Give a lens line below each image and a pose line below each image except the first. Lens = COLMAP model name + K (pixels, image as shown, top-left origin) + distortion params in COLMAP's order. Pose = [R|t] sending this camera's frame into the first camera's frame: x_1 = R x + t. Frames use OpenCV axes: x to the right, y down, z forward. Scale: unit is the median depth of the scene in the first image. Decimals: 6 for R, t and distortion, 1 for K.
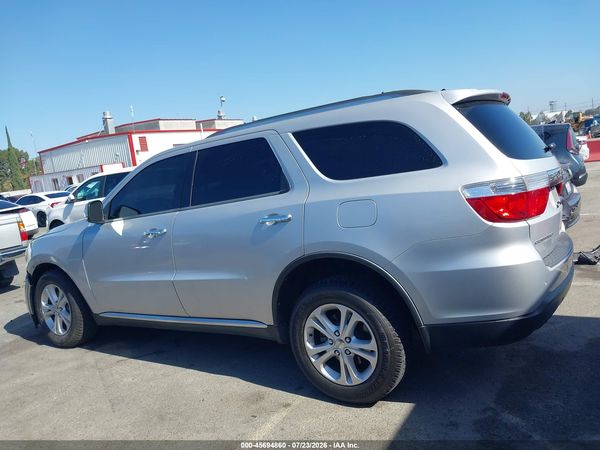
lens RADIAL K [[479.8, 0, 296.4], [0, 479.8, 234.4], [0, 0, 1]] dist [-0.005949, -0.008794]
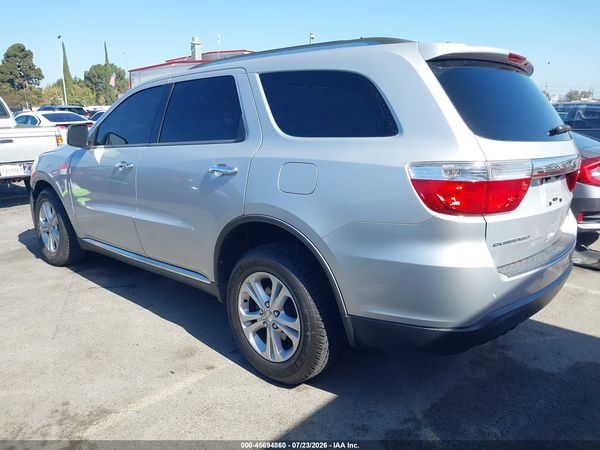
lens RADIAL K [[471.0, 0, 301.7], [0, 471.0, 239.3], [0, 0, 1]] dist [0.086702, -0.216135]
pose [[0.977770, 0.163502, -0.131272, 0.242885], [-0.146454, 0.980576, 0.130472, -0.042726], [0.150055, -0.108346, 0.982723, 0.132558]]
